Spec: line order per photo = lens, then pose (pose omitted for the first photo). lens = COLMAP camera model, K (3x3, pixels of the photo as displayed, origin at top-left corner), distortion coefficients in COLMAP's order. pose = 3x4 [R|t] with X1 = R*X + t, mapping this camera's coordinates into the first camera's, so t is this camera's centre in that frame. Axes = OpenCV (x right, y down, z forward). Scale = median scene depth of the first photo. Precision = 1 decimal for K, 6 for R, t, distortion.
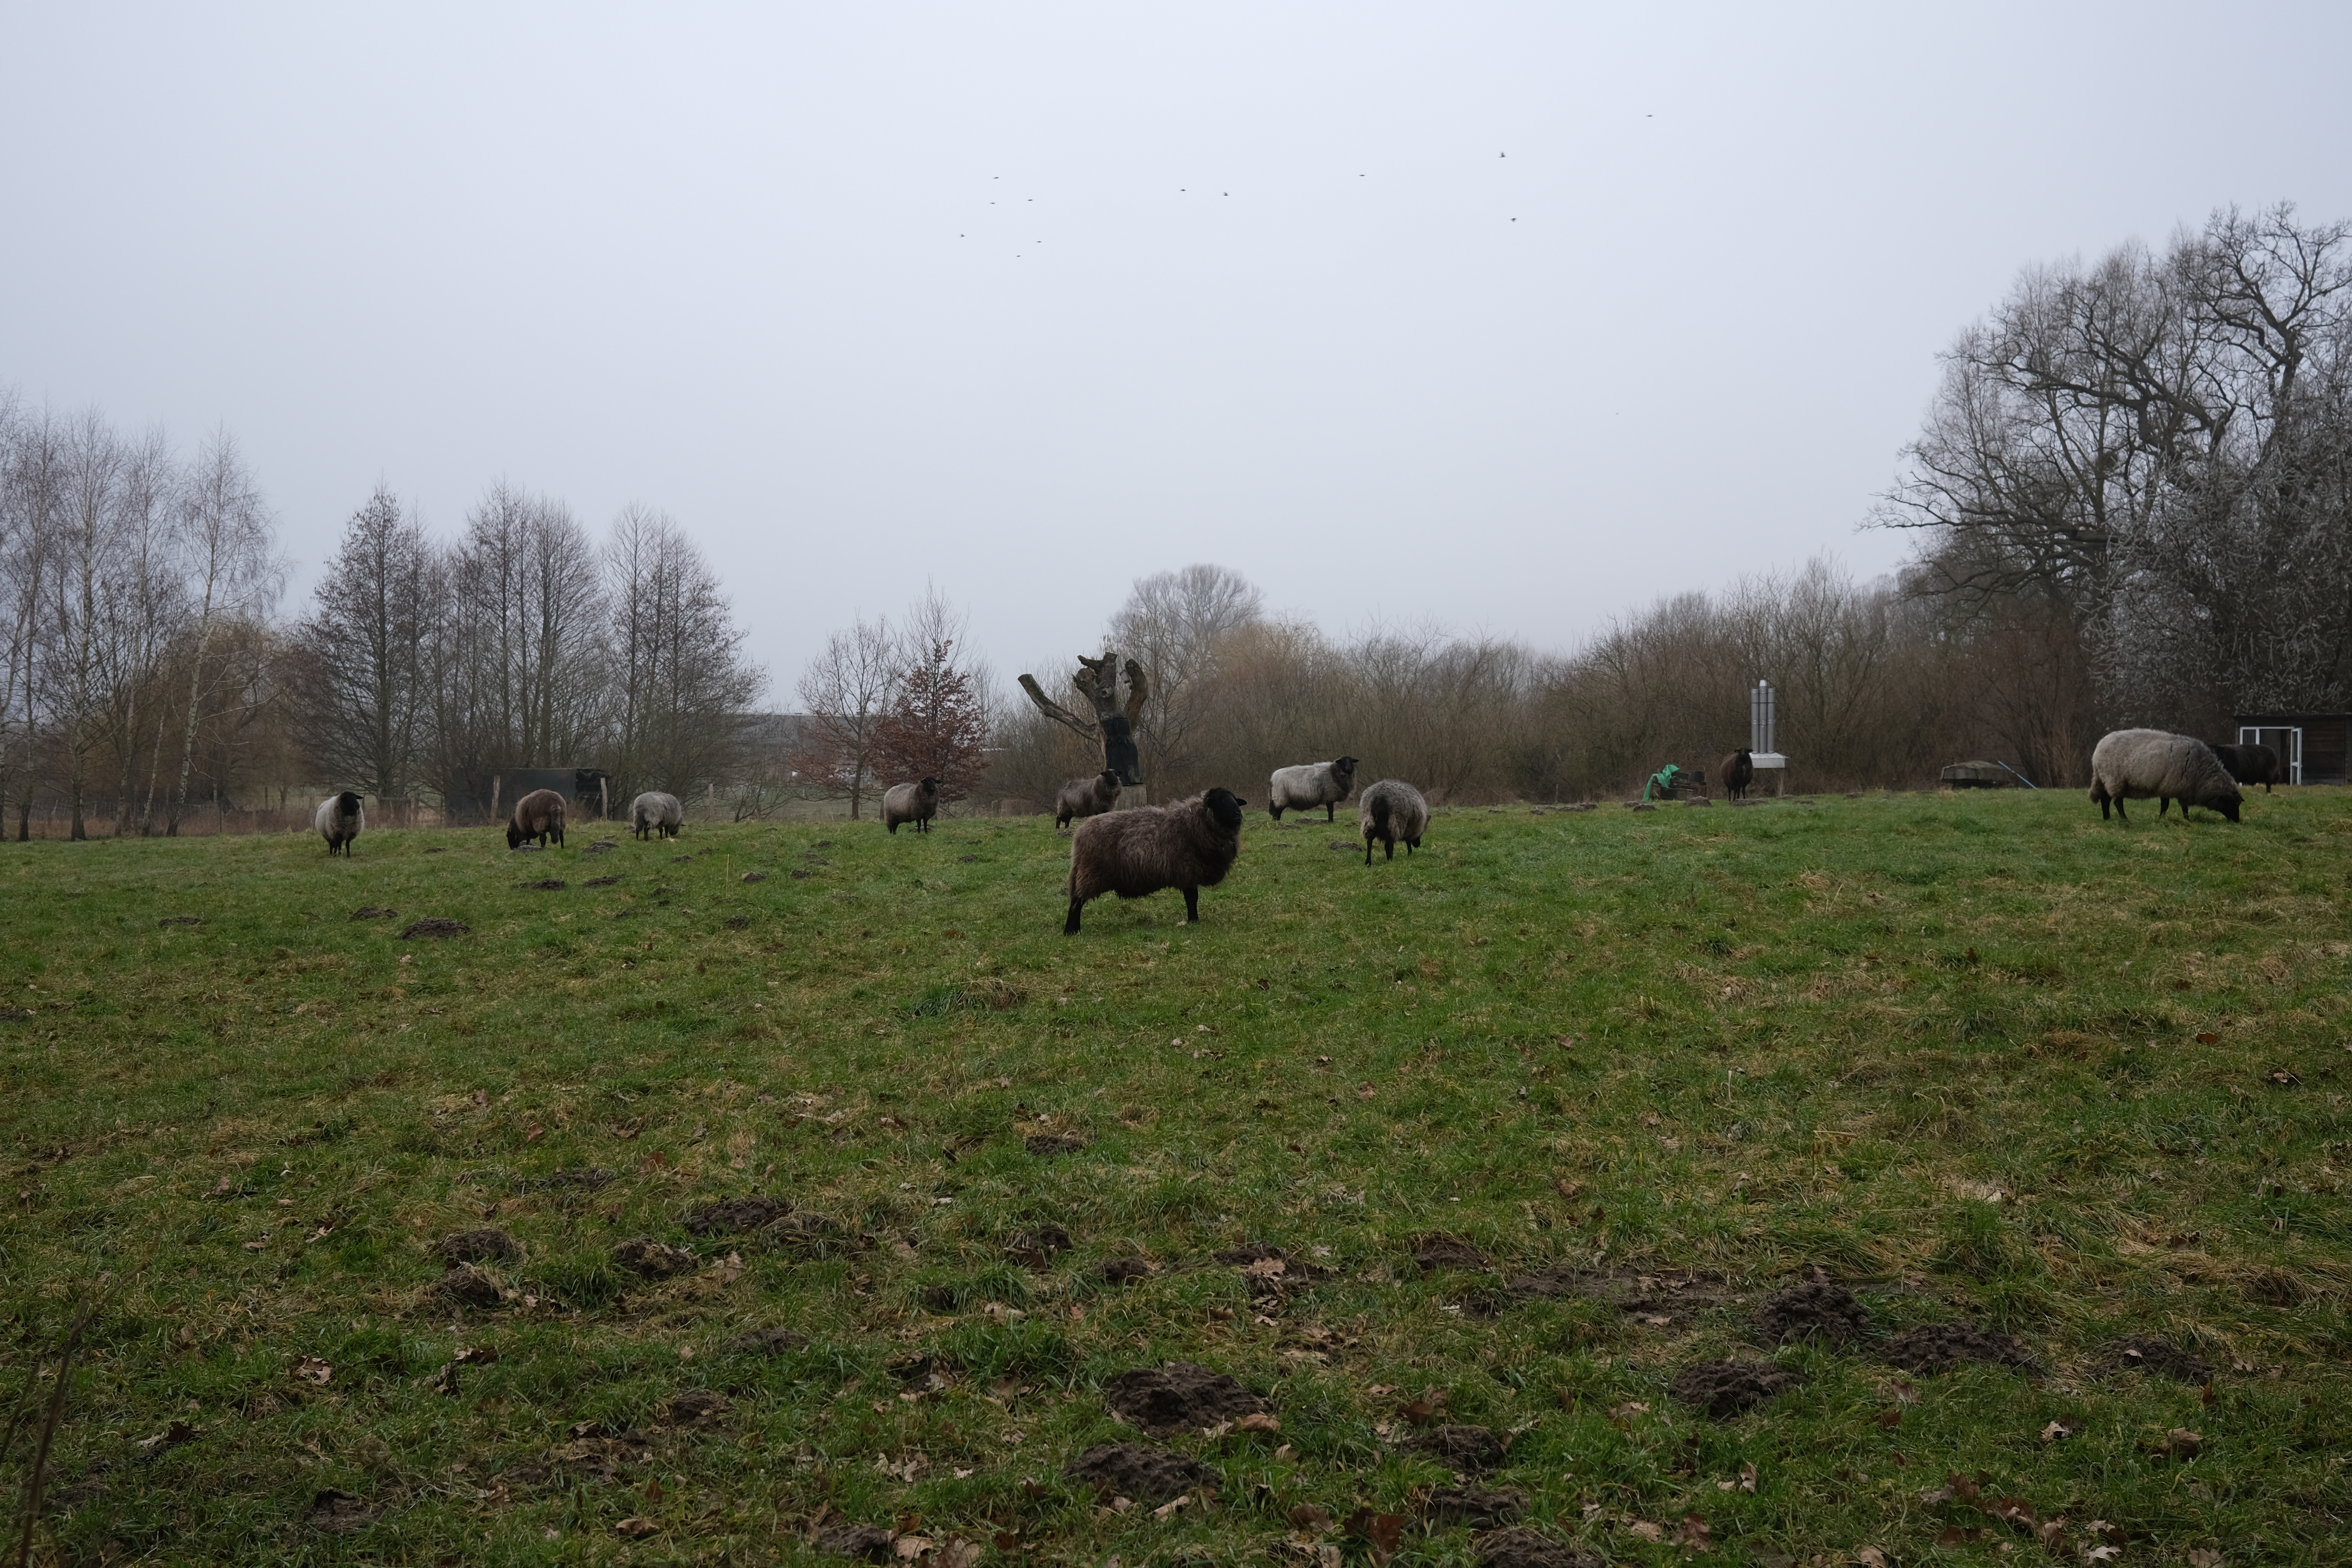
lens RADIAL K [[2462.6, 0, 1175.7], [0, 2462.6, 779.0], [0, 0, 1]] dist [-0.009499, 0.000000]
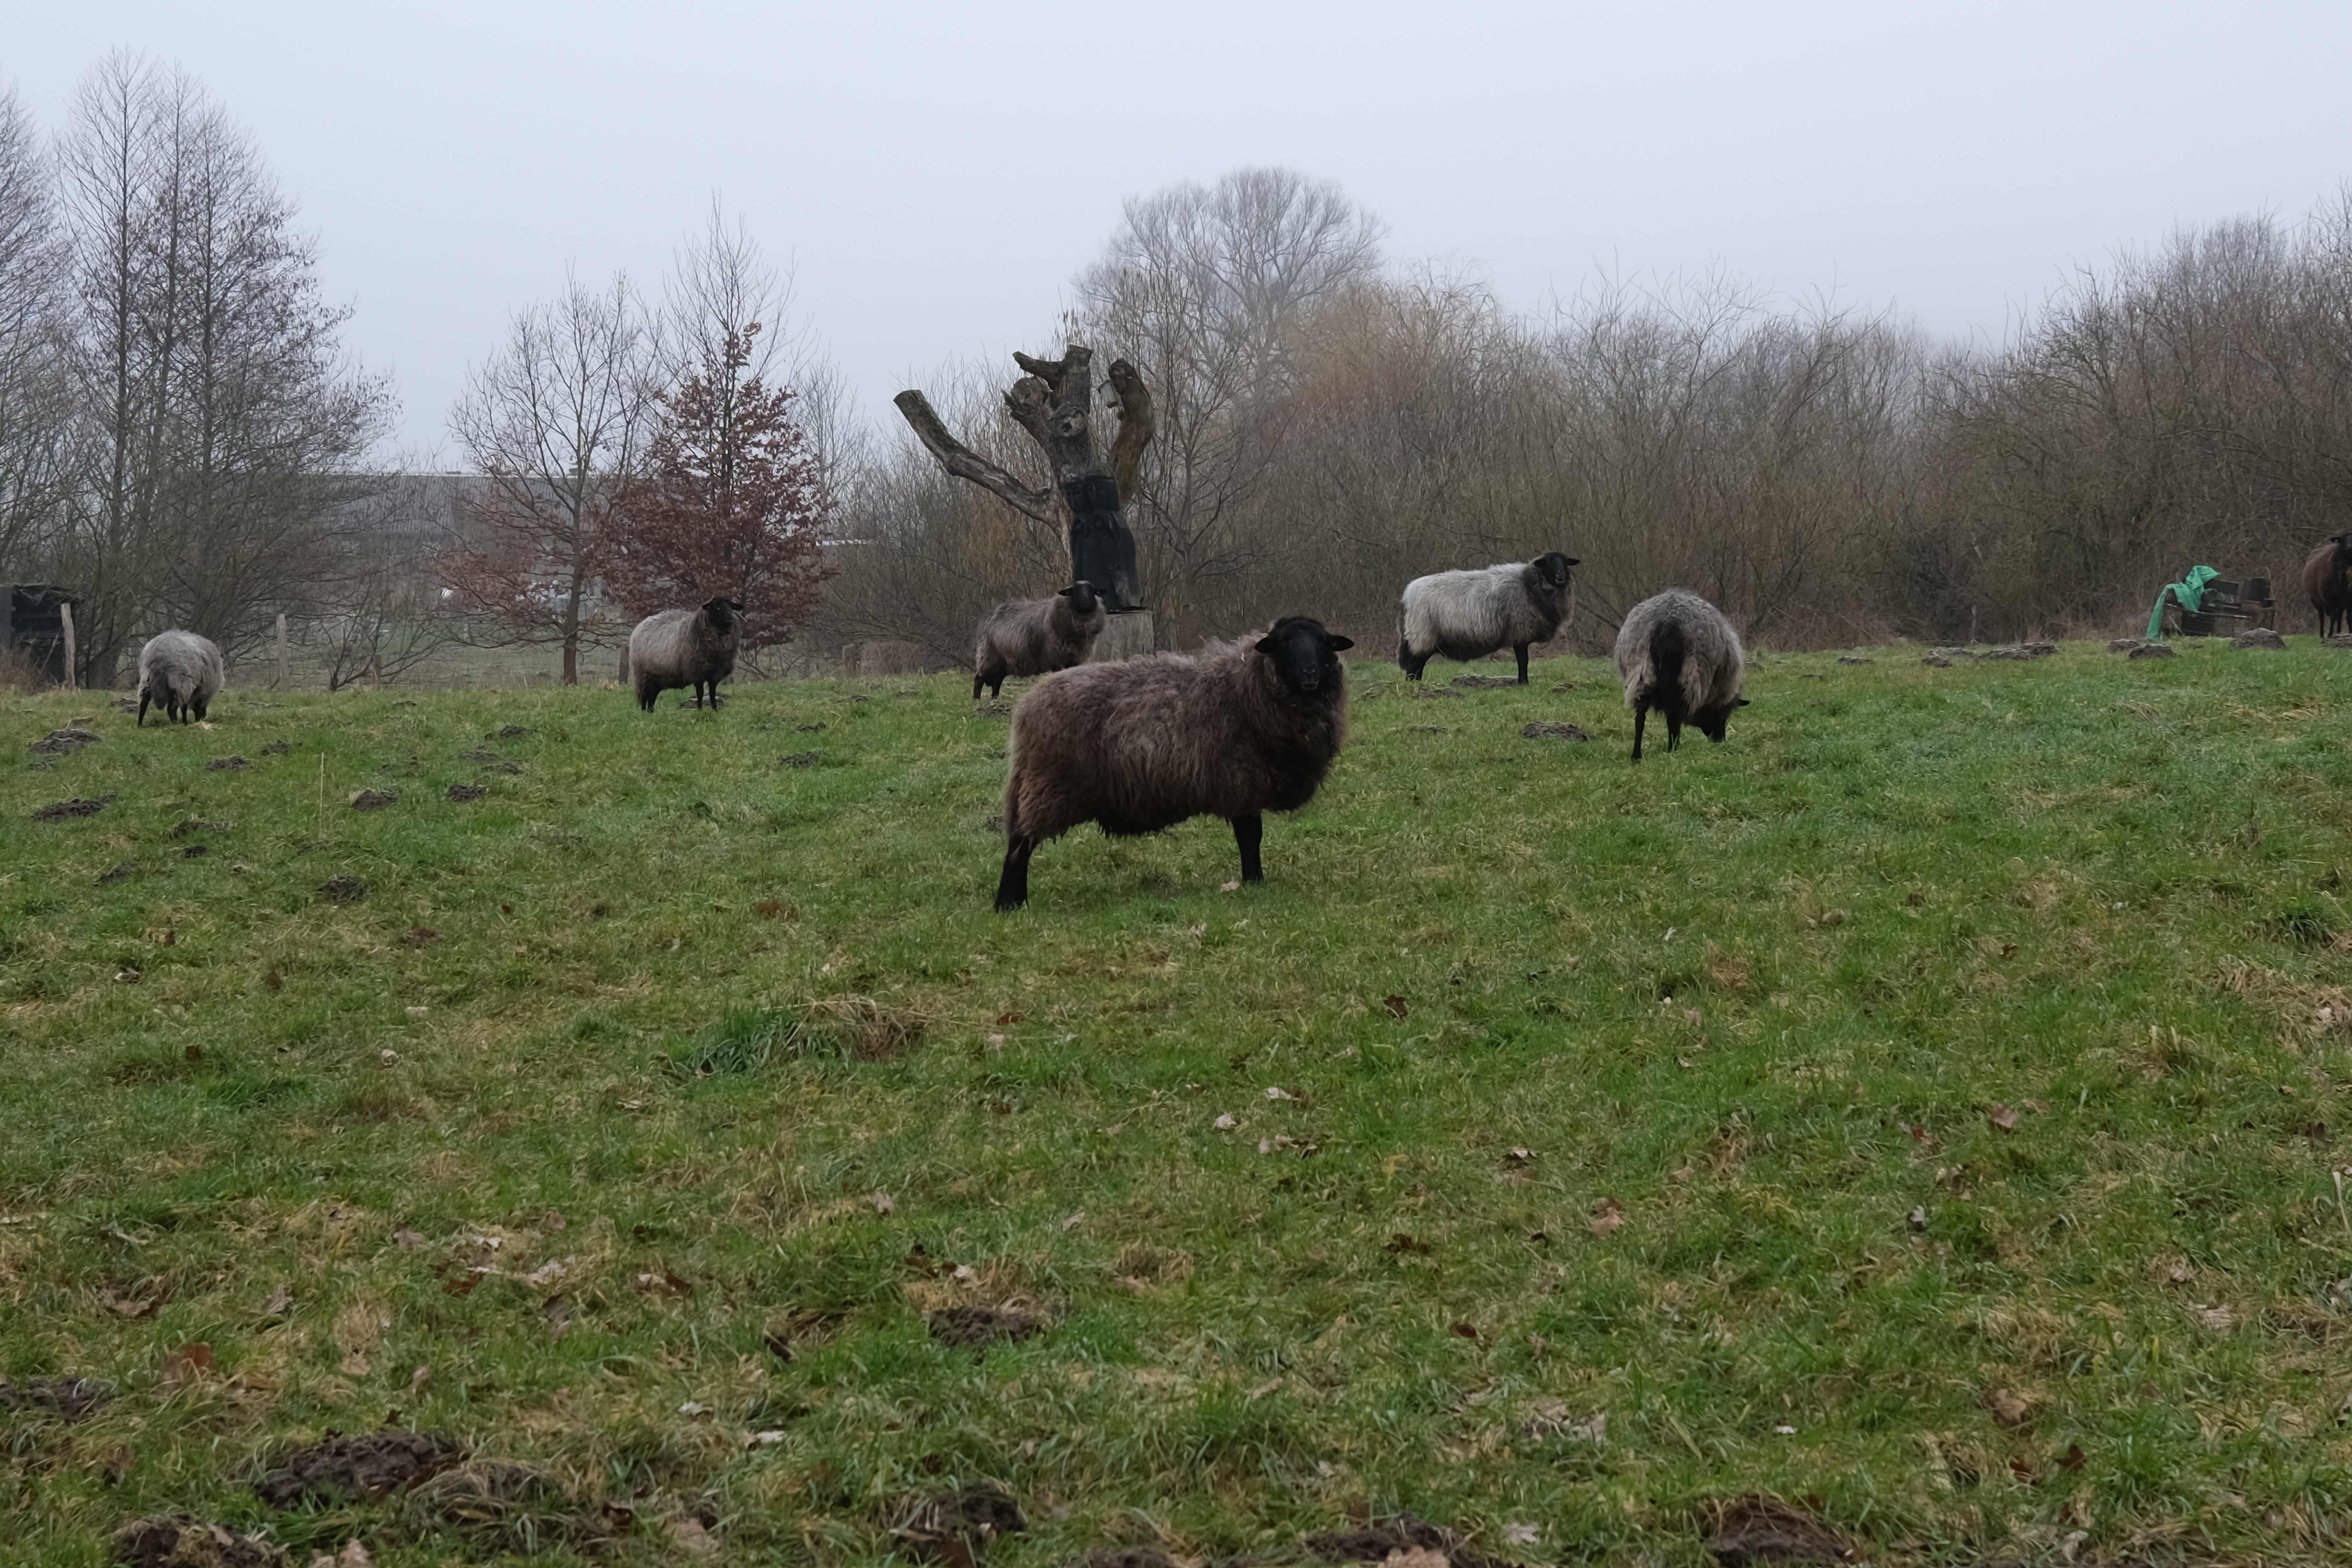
lens RADIAL K [[2462.6, 0, 1182.3], [0, 2462.6, 792.8], [0, 0, 1]] dist [-0.009499, 0.000000]
pose [[0.997189, -0.013688, 0.073661, -0.044288], [0.006508, 0.995277, 0.096854, -0.009348], [-0.074639, -0.096102, 0.992569, 0.499735]]
